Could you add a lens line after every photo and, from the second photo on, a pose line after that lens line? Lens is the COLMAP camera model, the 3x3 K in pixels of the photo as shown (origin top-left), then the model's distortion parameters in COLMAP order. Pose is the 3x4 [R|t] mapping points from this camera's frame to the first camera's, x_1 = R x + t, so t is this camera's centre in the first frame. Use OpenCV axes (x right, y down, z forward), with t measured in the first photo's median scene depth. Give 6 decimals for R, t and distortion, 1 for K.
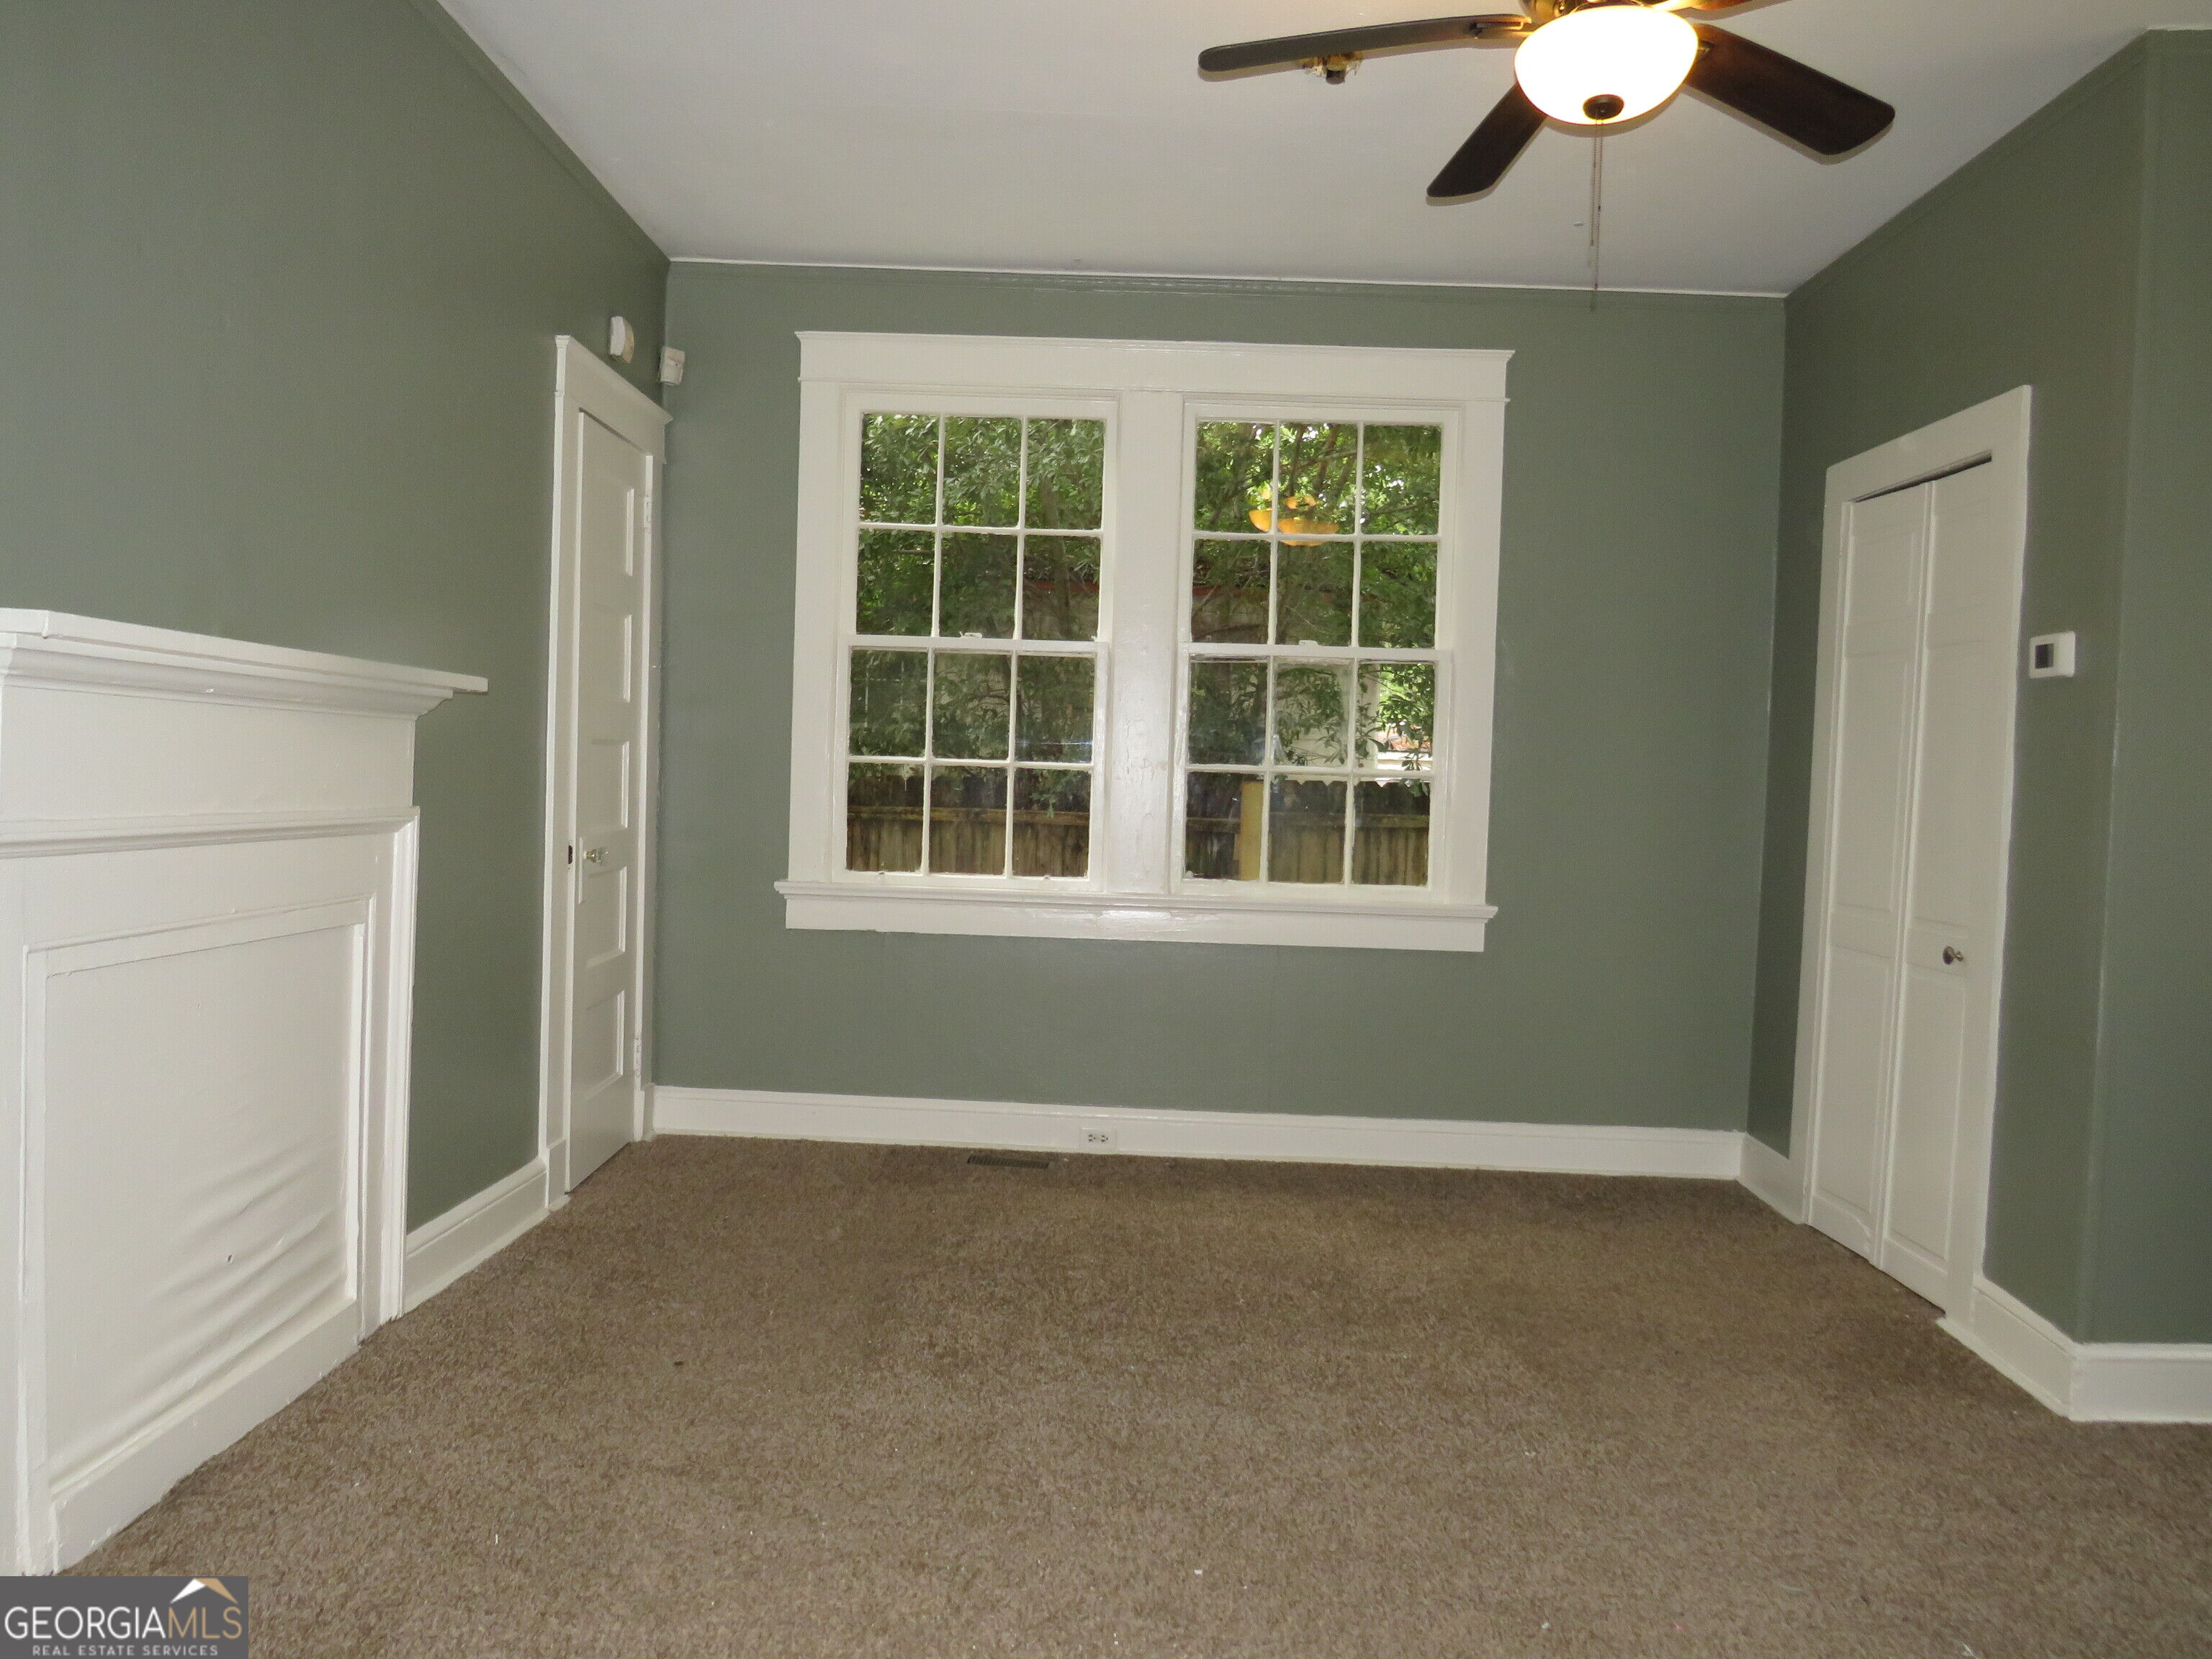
lens RADIAL K [[1523.1, 0, 1106.0], [0, 1523.1, 829.5], [0, 0, 1]] dist [-0.000293, -0.003986]
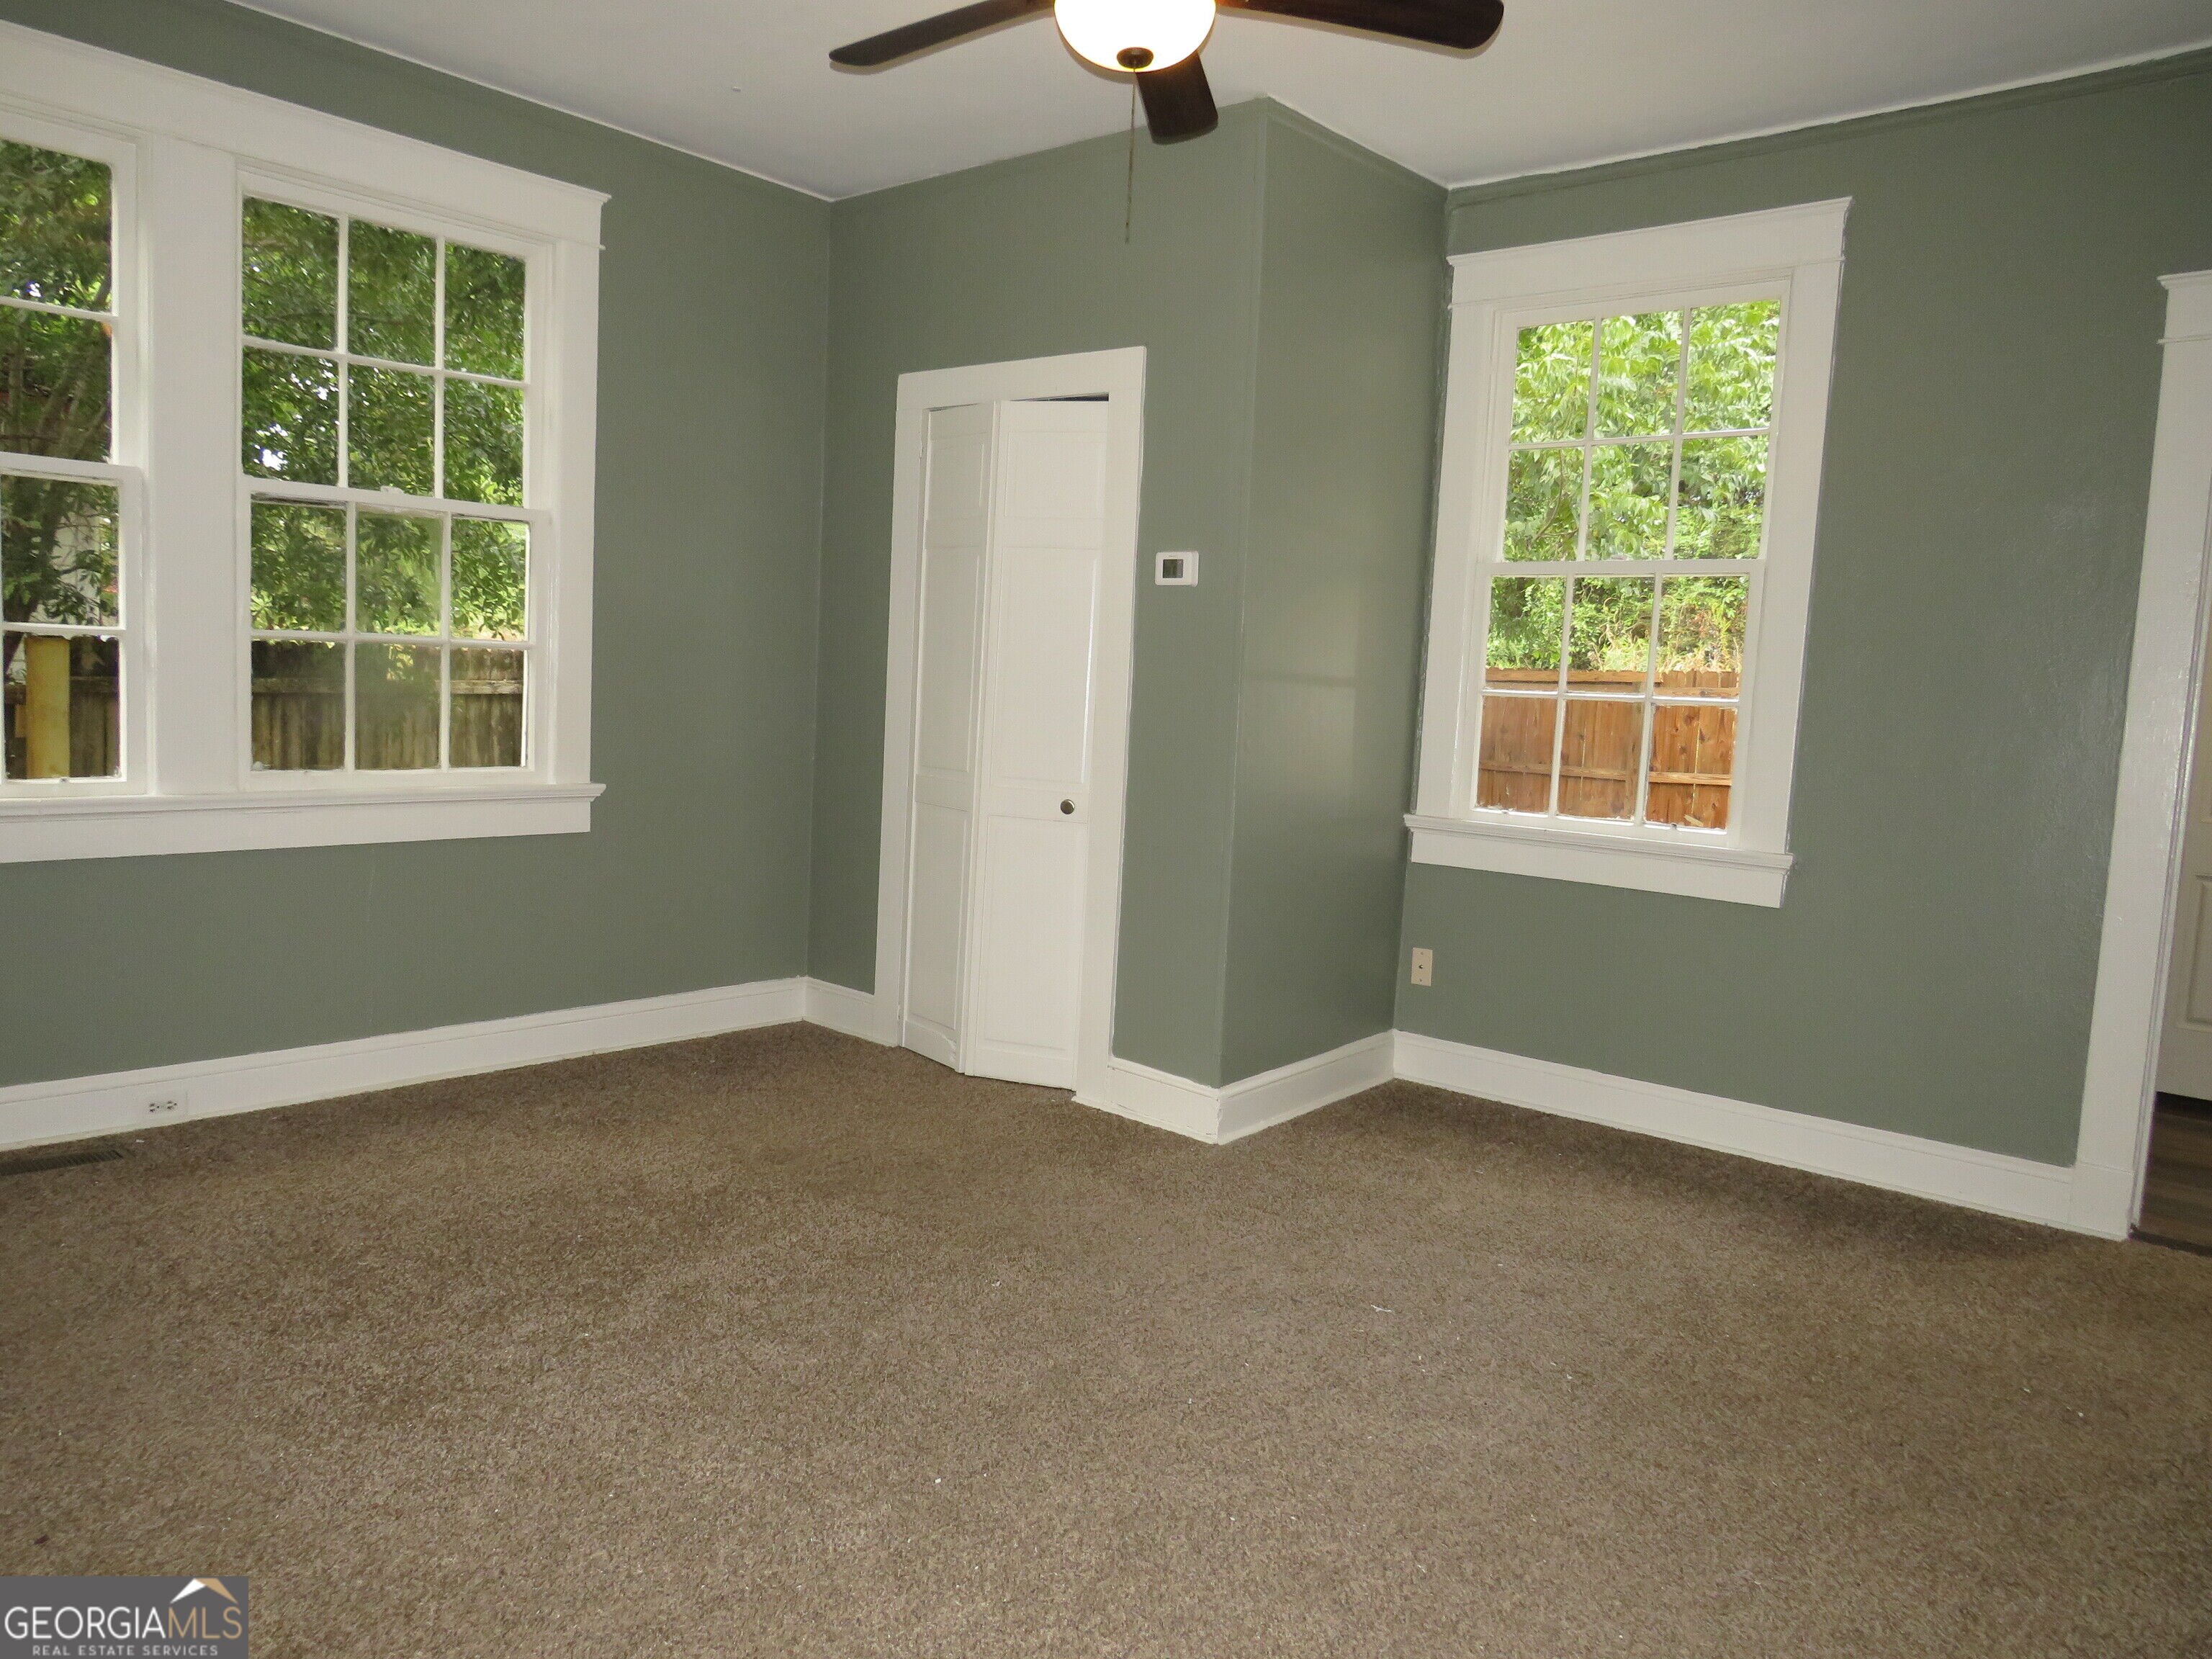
lens RADIAL K [[1514.6, 0, 1106.0], [0, 1514.6, 829.5], [0, 0, 1]] dist [-0.025565, 0.001555]
pose [[0.652589, -0.077301, 0.753758, -0.278074], [0.003172, 0.995052, 0.099301, -0.016024], [-0.757705, -0.062412, 0.649606, 0.146003]]
